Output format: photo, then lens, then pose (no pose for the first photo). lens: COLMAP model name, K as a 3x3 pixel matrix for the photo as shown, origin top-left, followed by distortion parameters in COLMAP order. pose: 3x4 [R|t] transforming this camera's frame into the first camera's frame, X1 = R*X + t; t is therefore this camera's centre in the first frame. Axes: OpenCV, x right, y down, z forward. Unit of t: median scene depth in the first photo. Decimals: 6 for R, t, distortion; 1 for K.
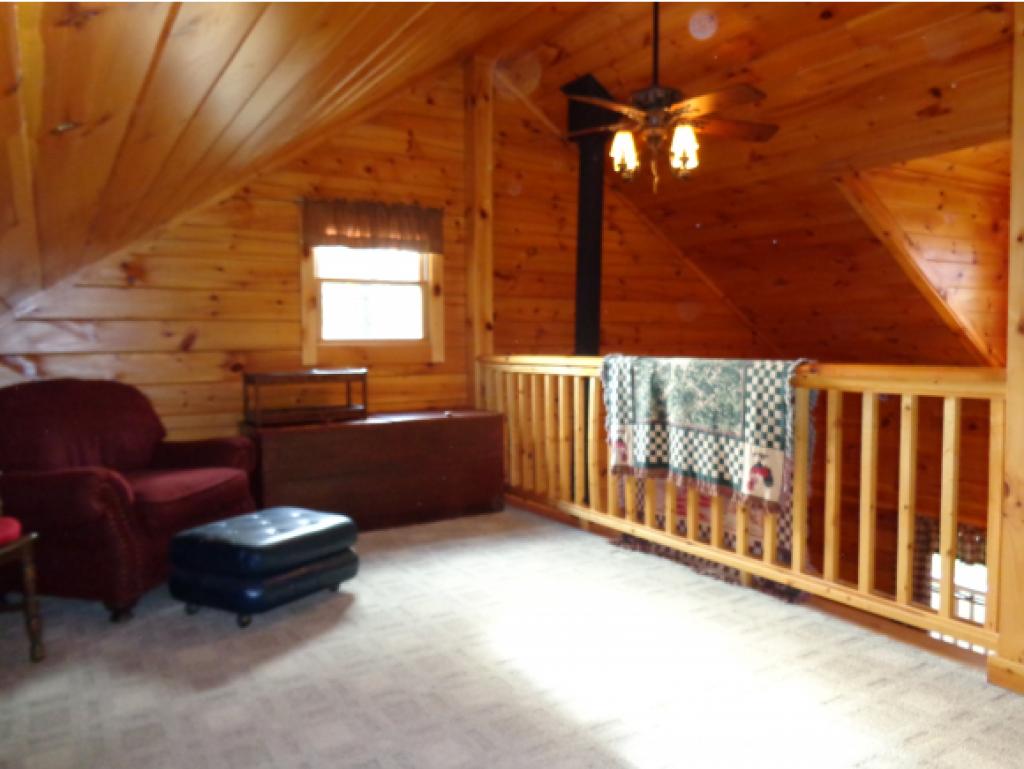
lens RADIAL K [[778.5, 0, 512.0], [0, 778.5, 384.5], [0, 0, 1]] dist [0.005363, -0.004774]
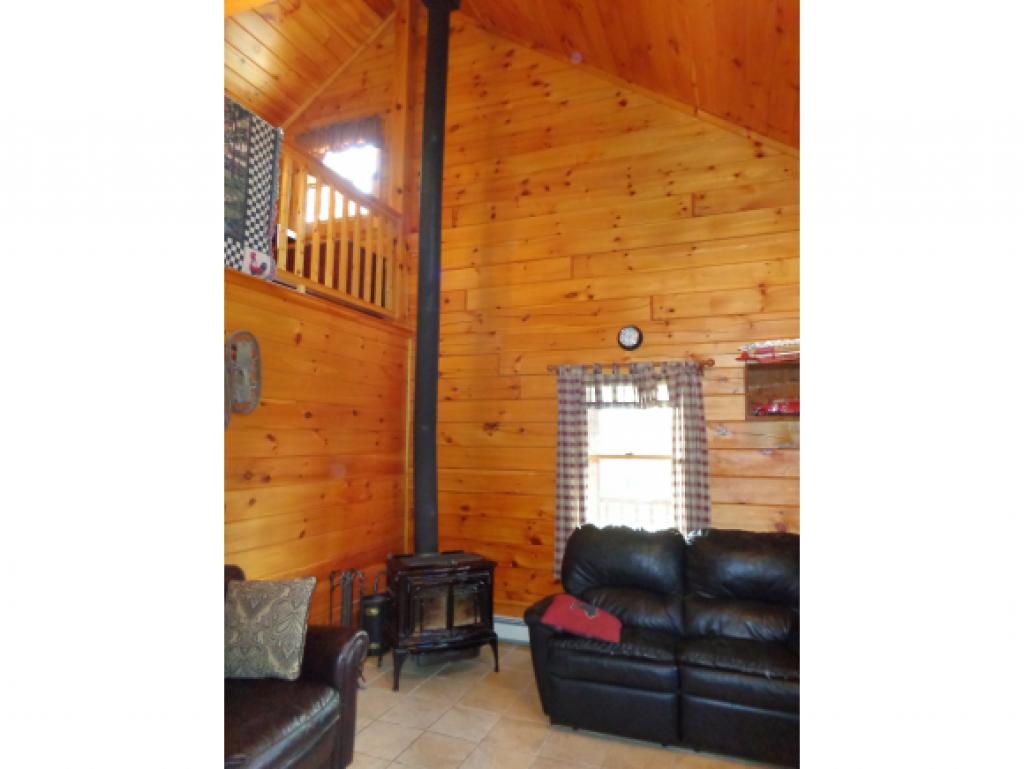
lens RADIAL K [[570.2, 0, 515.1], [0, 570.2, 380.9], [0, 0, 1]] dist [-0.001221, -0.000498]
pose [[0.586007, -0.064576, -0.807729, 0.669901], [-0.067760, 0.989423, -0.128262, 0.276344], [0.807468, 0.129895, 0.575433, 0.570030]]
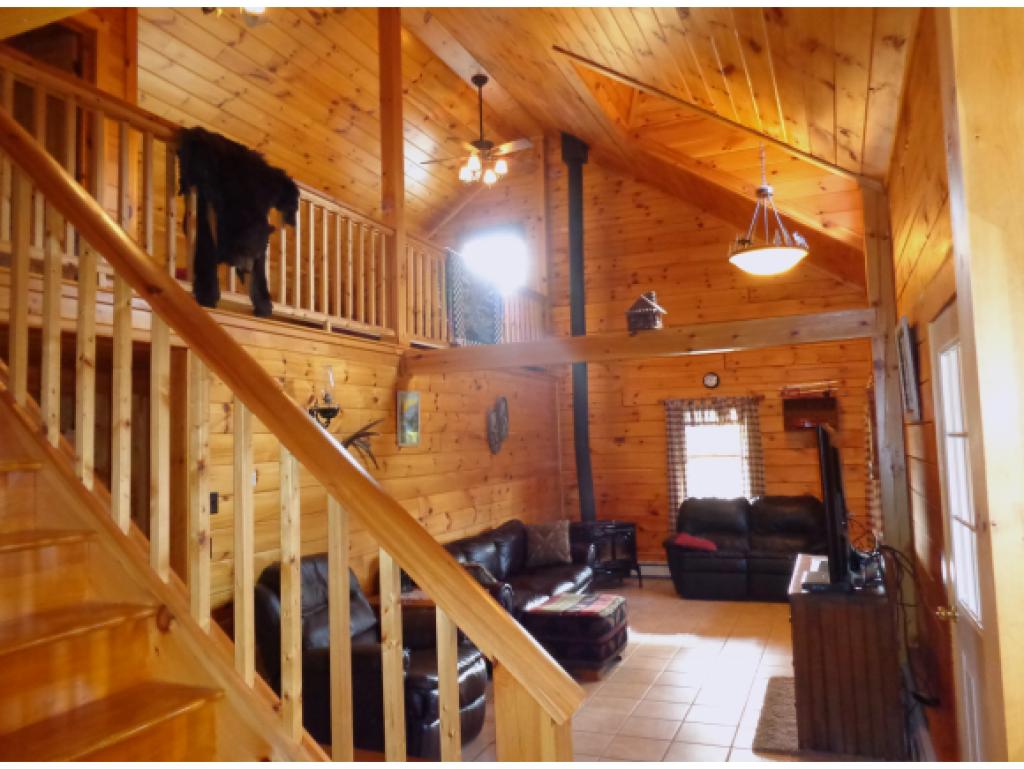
lens RADIAL K [[778.5, 0, 512.0], [0, 778.5, 384.5], [0, 0, 1]] dist [0.005363, -0.004774]
pose [[0.560119, -0.066984, -0.825700, 1.171746], [-0.026470, 0.994770, -0.098655, 0.288885], [0.827989, 0.077115, 0.555416, -0.021355]]
